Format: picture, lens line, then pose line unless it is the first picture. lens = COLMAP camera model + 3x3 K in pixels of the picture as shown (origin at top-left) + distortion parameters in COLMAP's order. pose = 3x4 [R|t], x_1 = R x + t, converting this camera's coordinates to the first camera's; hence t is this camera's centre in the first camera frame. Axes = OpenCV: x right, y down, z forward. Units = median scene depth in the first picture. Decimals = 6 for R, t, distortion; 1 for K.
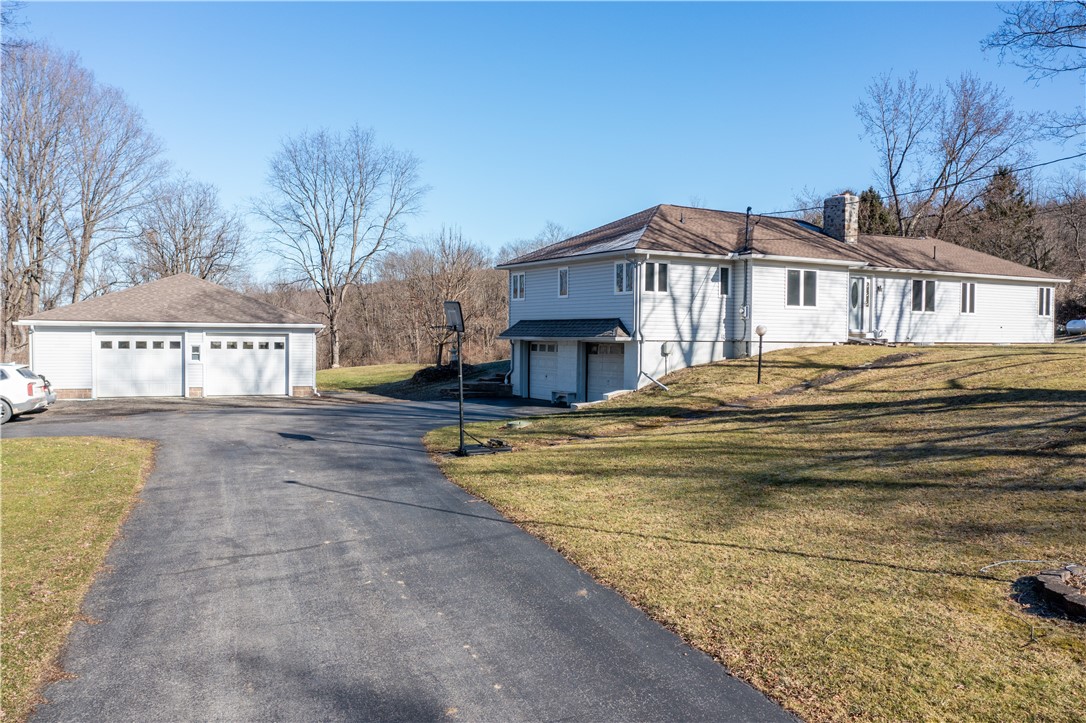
lens RADIAL K [[866.7, 0, 541.9], [0, 866.7, 357.8], [0, 0, 1]] dist [-0.010414, 0.003149]
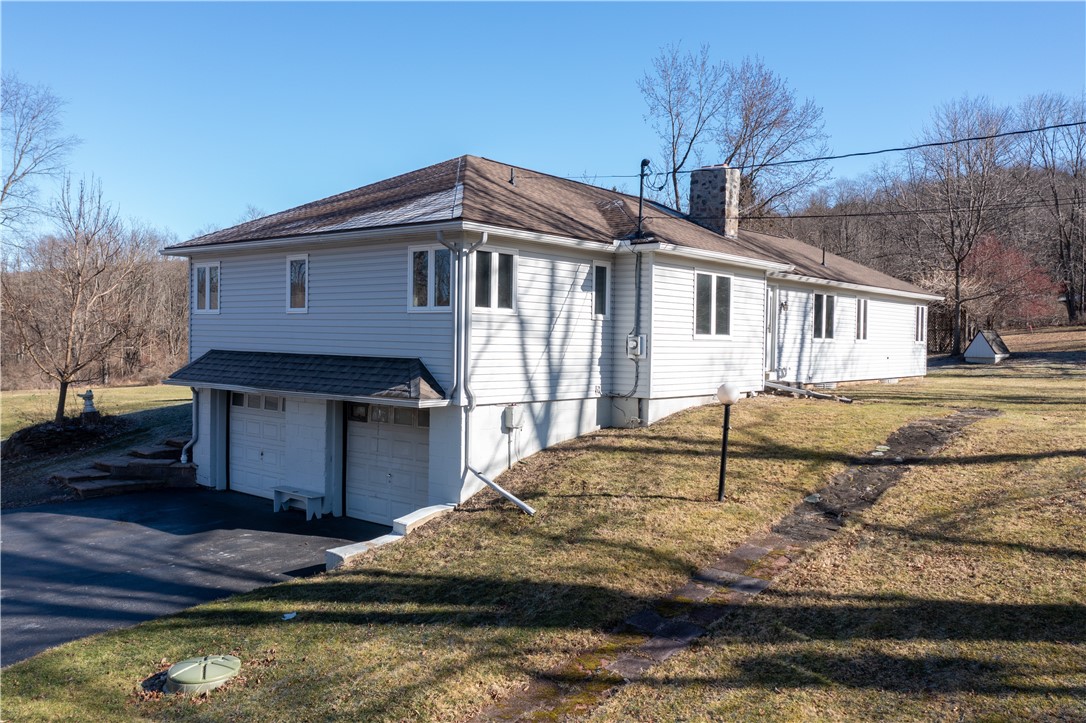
lens RADIAL K [[866.7, 0, 546.6], [0, 866.7, 361.9], [0, 0, 1]] dist [-0.010414, 0.003149]
pose [[0.942460, -0.001444, 0.334316, -0.009150], [-0.000500, 0.999983, 0.005728, -0.044732], [-0.334319, -0.005565, 0.942444, 0.476721]]
